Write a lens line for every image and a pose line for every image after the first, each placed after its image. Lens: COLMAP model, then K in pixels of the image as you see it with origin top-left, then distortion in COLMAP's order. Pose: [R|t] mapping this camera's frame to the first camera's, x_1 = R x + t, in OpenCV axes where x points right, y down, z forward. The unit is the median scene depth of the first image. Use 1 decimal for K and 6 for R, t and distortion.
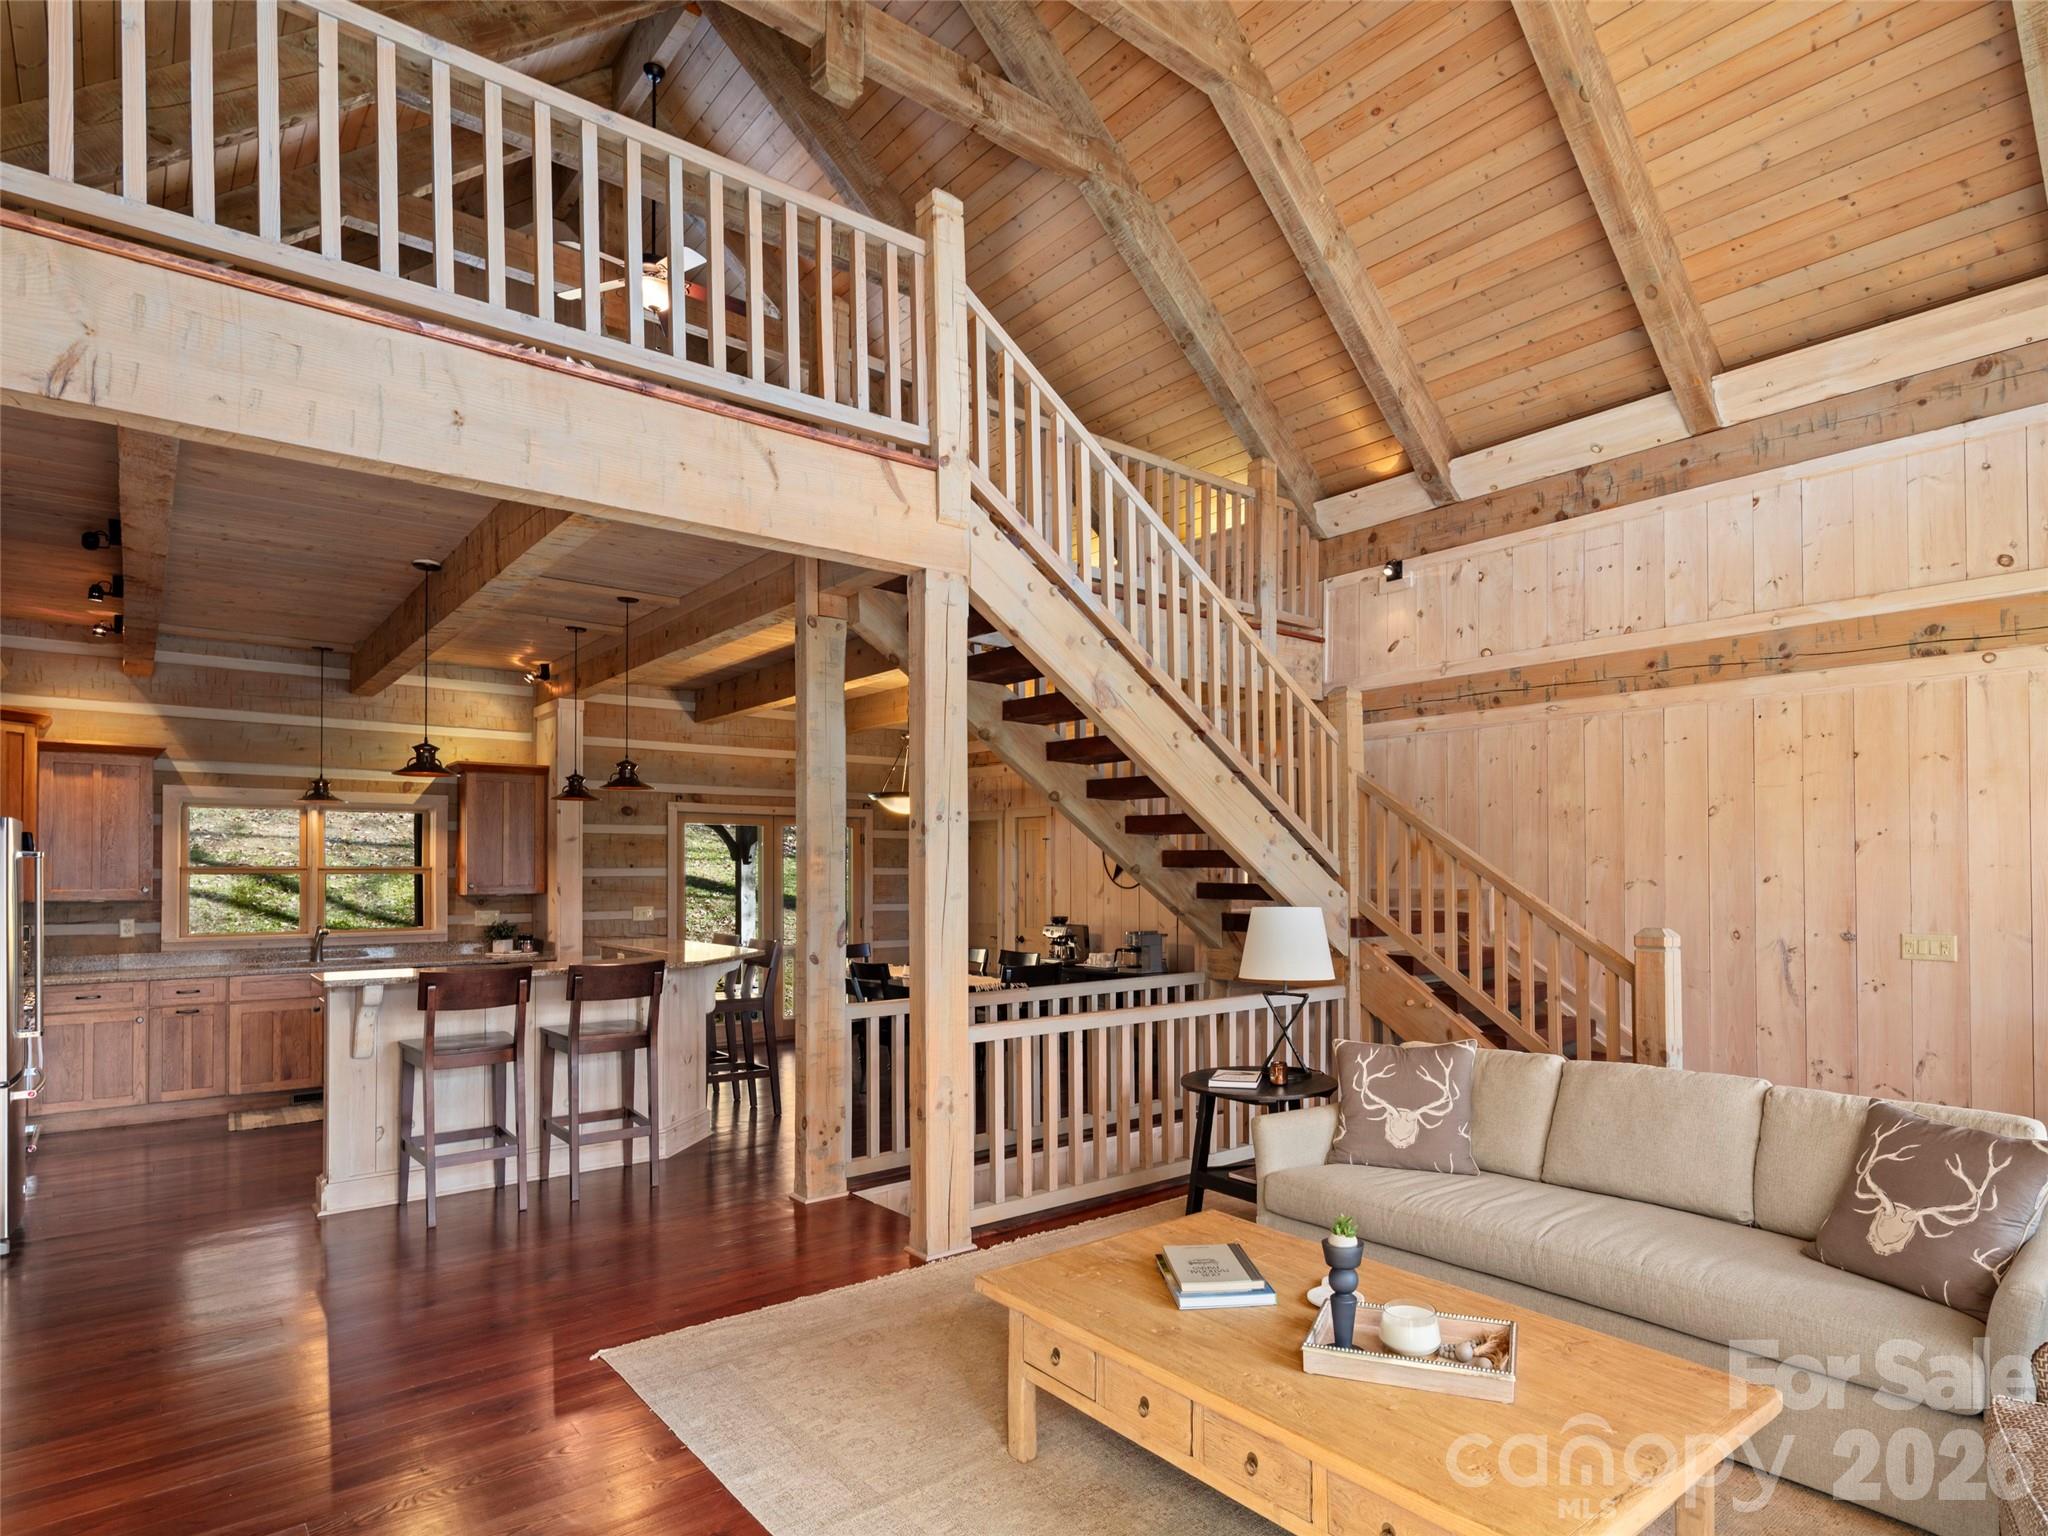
lens RADIAL K [[1126.5, 0, 1127.9], [0, 1126.5, 856.1], [0, 0, 1]] dist [0.011632, -0.009311]
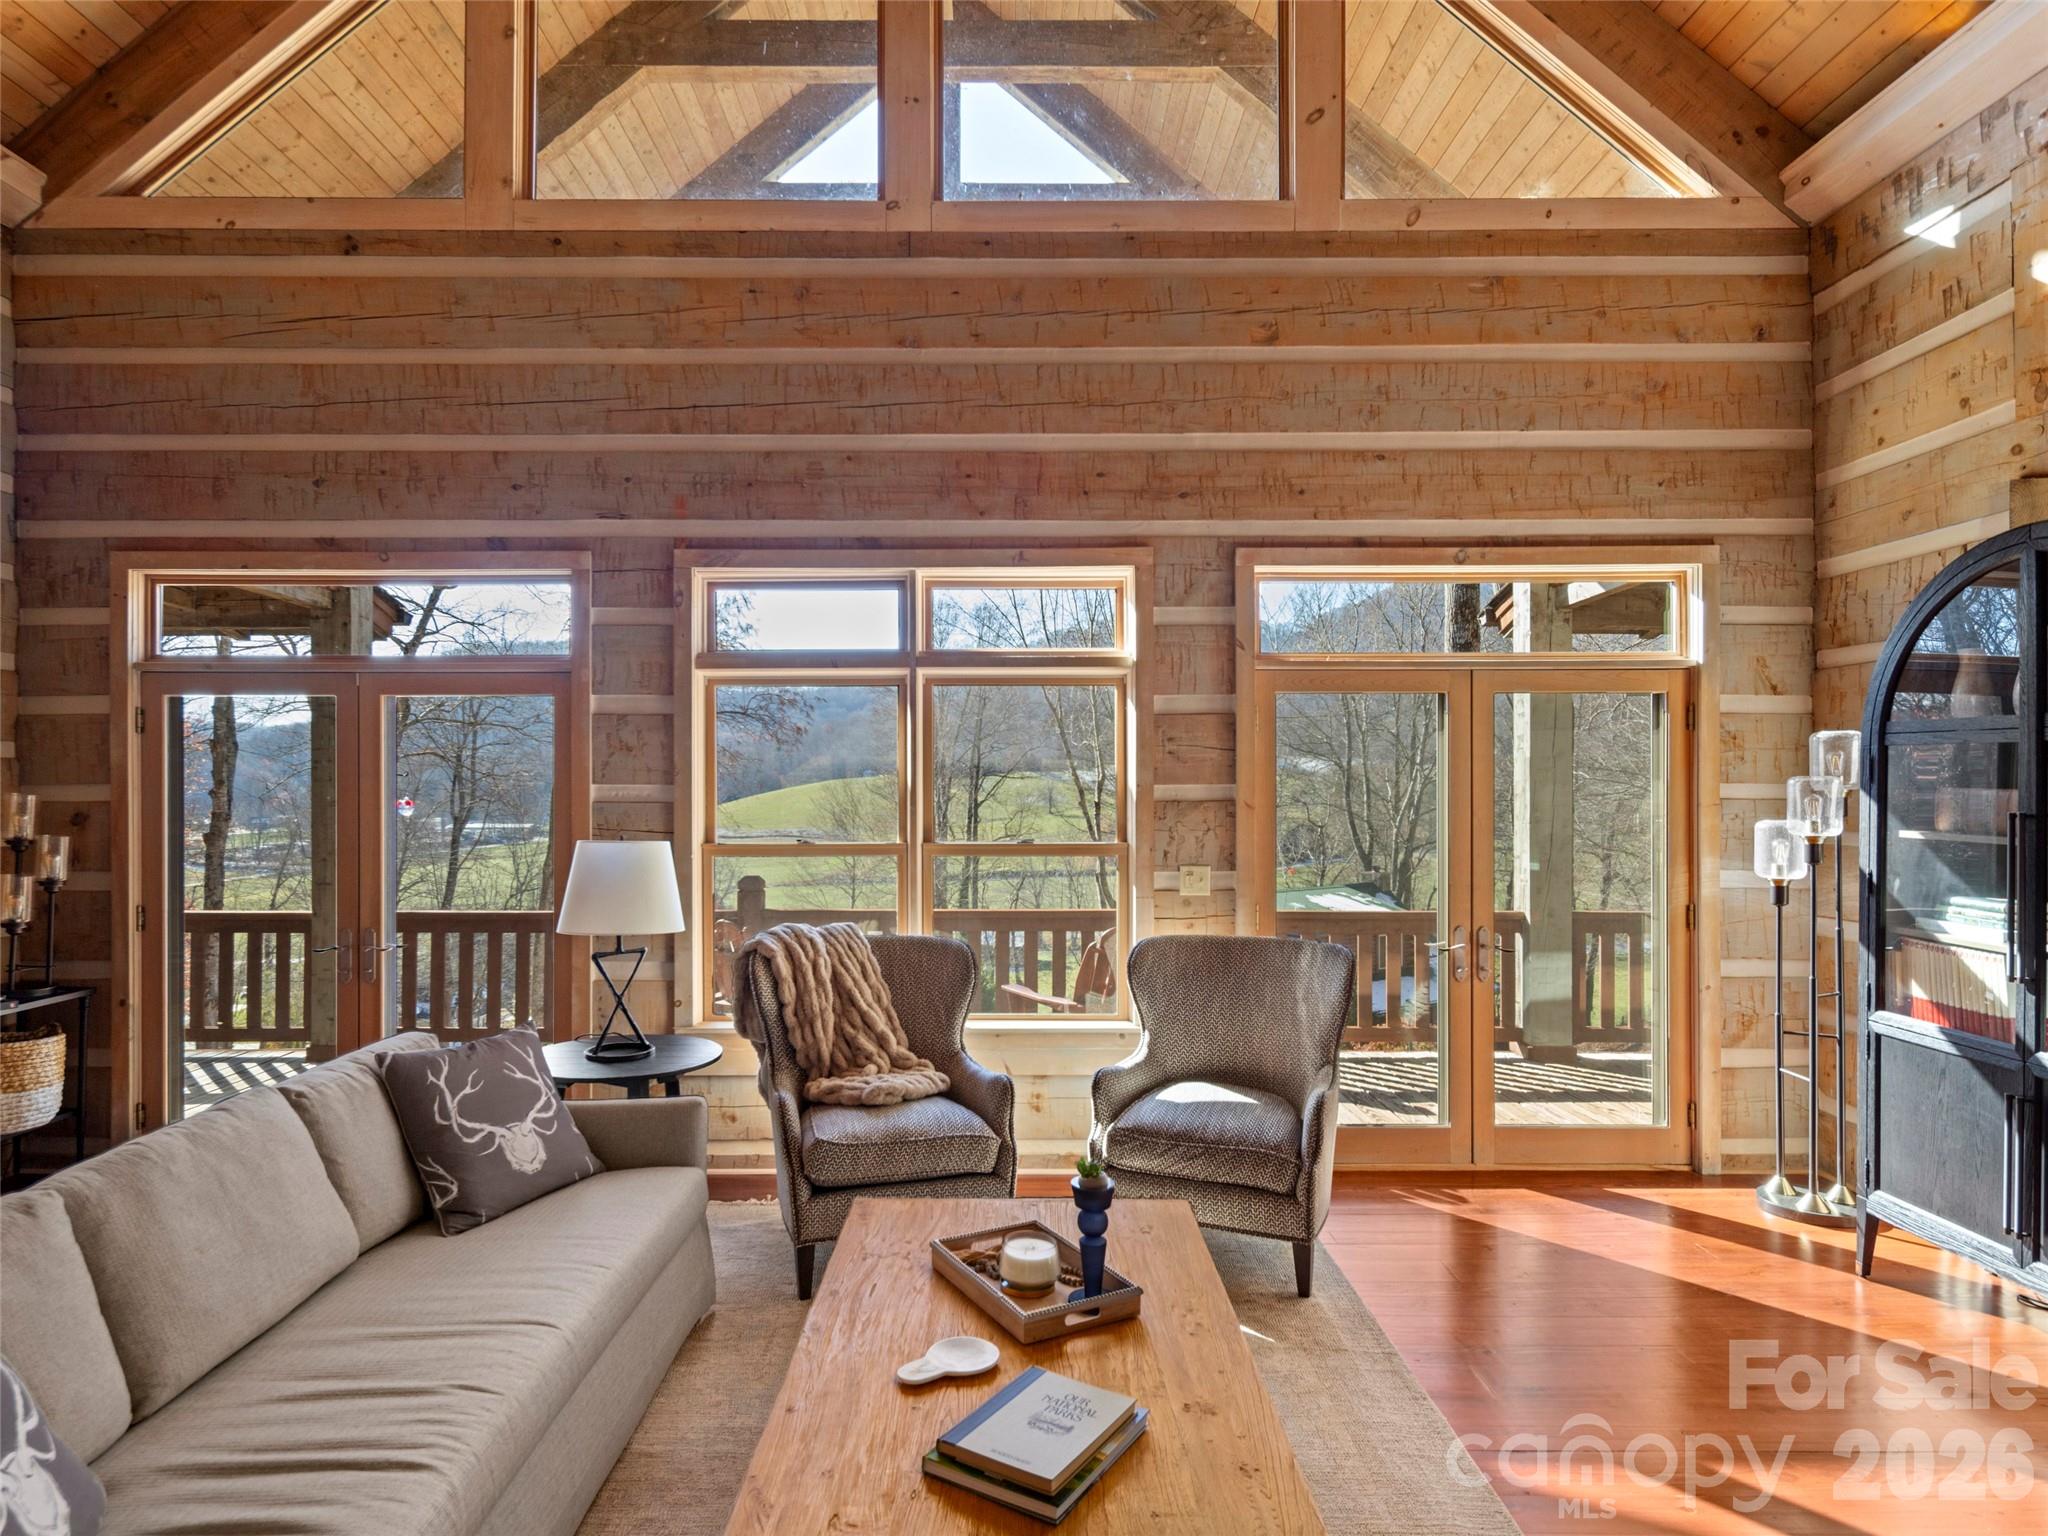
lens RADIAL K [[1126.5, 0, 1000.1], [0, 1126.5, 790.2], [0, 0, 1]] dist [0.011632, -0.009311]
pose [[-0.749469, 0.001507, 0.662037, -0.136859], [-0.008193, 0.999900, -0.011552, 0.005774], [-0.661988, -0.014082, -0.749382, 0.618366]]
